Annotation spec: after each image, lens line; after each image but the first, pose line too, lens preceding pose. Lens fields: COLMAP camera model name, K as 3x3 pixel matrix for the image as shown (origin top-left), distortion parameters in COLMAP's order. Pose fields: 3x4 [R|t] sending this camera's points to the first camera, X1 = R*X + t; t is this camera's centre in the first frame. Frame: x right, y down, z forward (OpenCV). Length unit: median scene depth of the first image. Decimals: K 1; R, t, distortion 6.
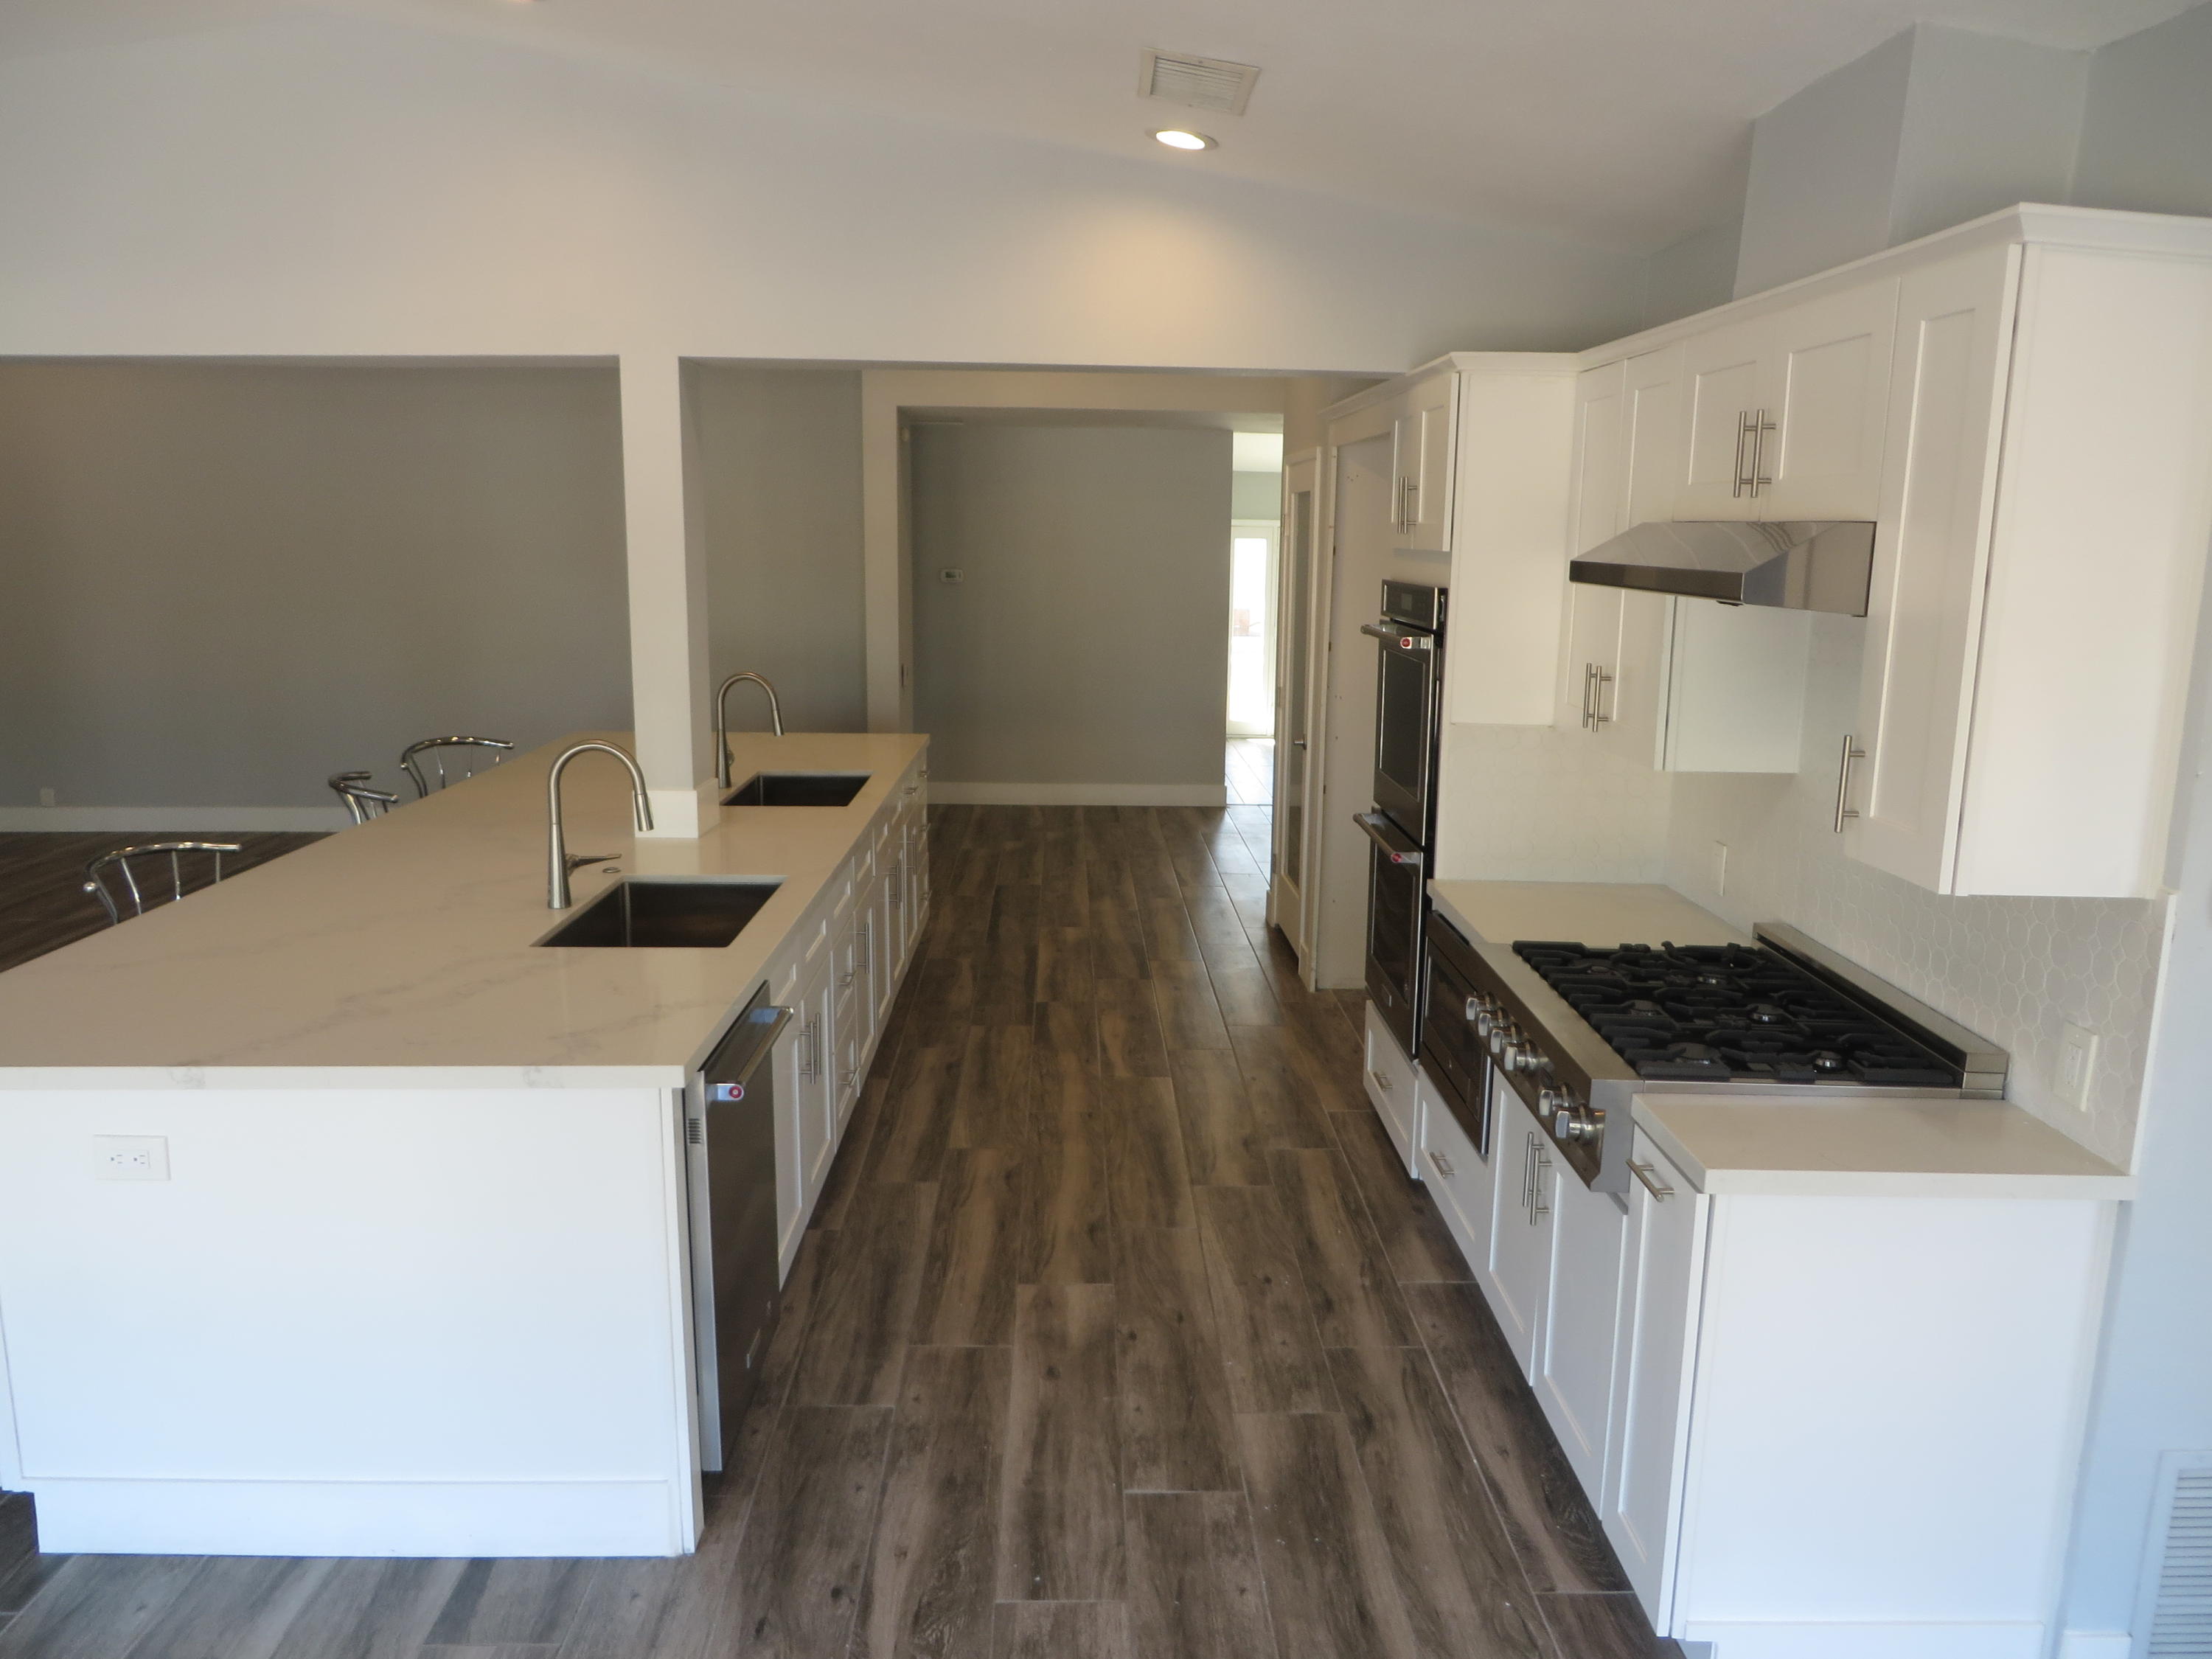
lens RADIAL K [[1656.1, 0, 1097.6], [0, 1656.1, 827.5], [0, 0, 1]] dist [-0.019829, 0.007223]
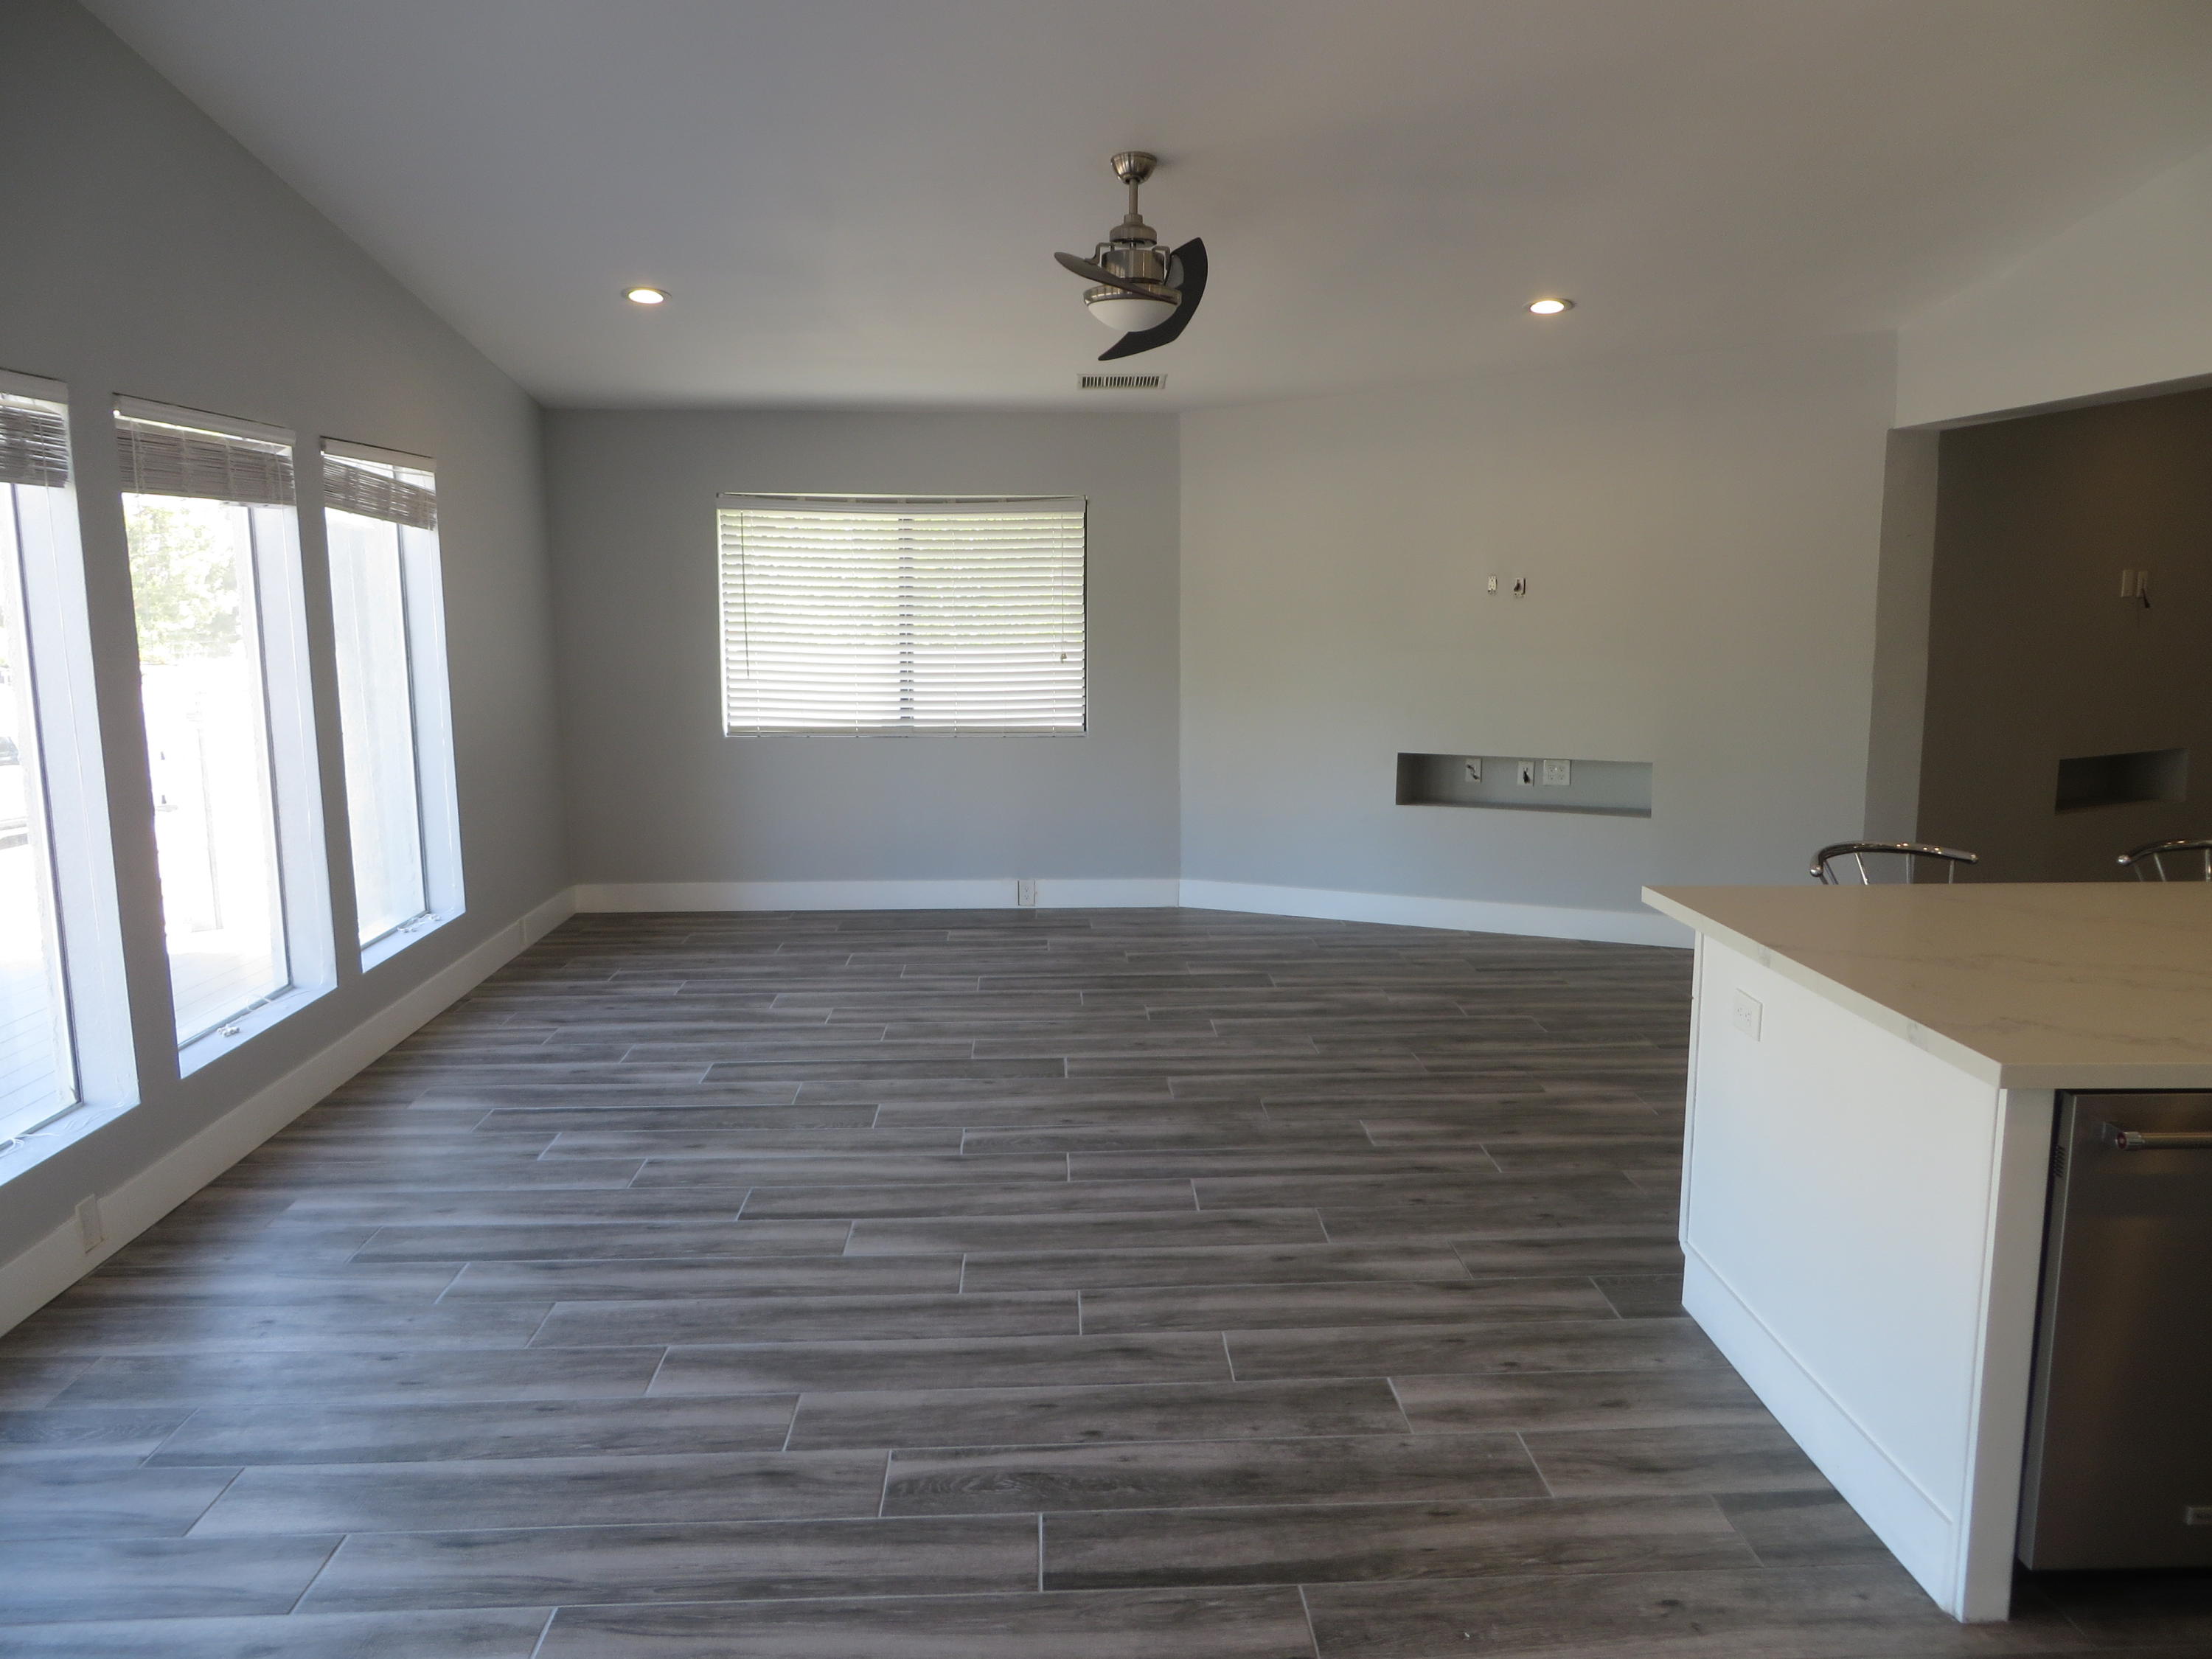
lens RADIAL K [[1656.1, 0, 1110.3], [0, 1656.1, 843.9], [0, 0, 1]] dist [-0.019829, 0.007223]
pose [[0.019727, 0.147590, -0.988852, 0.552594], [-0.176977, 0.973942, 0.141834, -0.009597], [0.984017, 0.172206, 0.045333, 0.439946]]
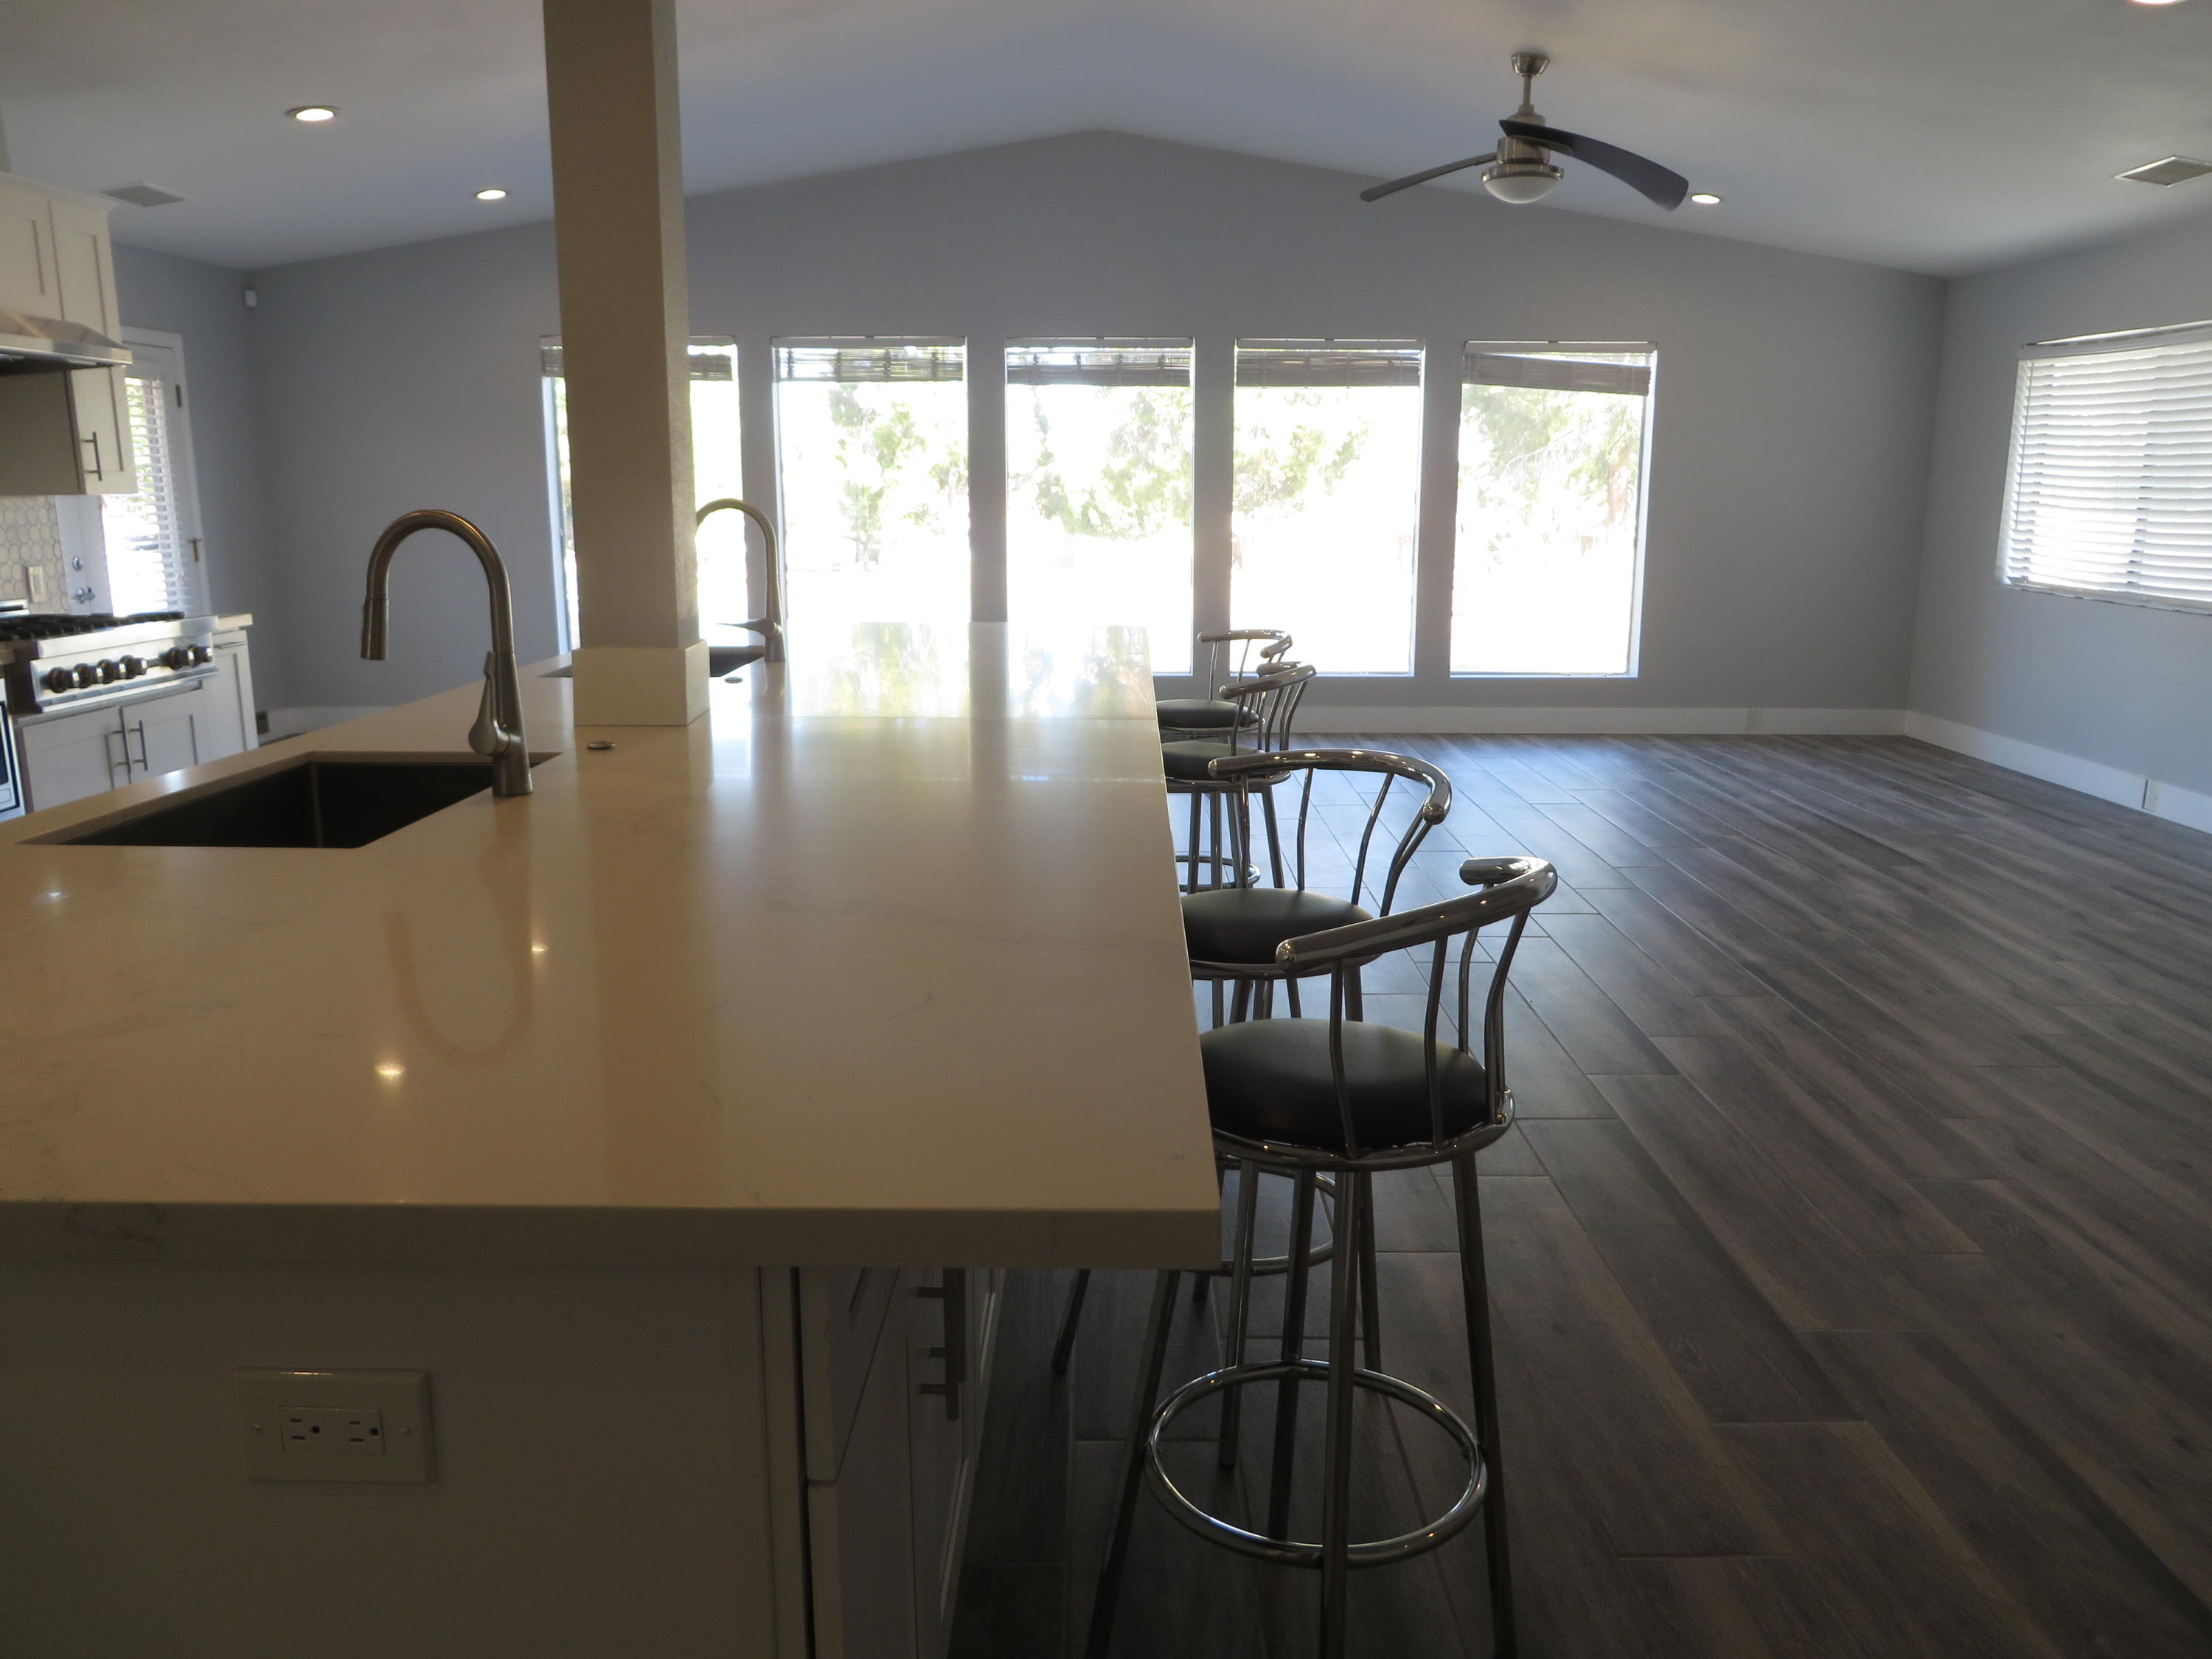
lens RADIAL K [[1656.1, 0, 1104.9], [0, 1656.1, 838.4], [0, 0, 1]] dist [-0.019829, 0.007223]
pose [[-0.999635, -0.020042, 0.018137, -0.742205], [-0.011550, 0.923362, 0.383757, -0.338697], [-0.024438, 0.383408, -0.923256, 2.664339]]
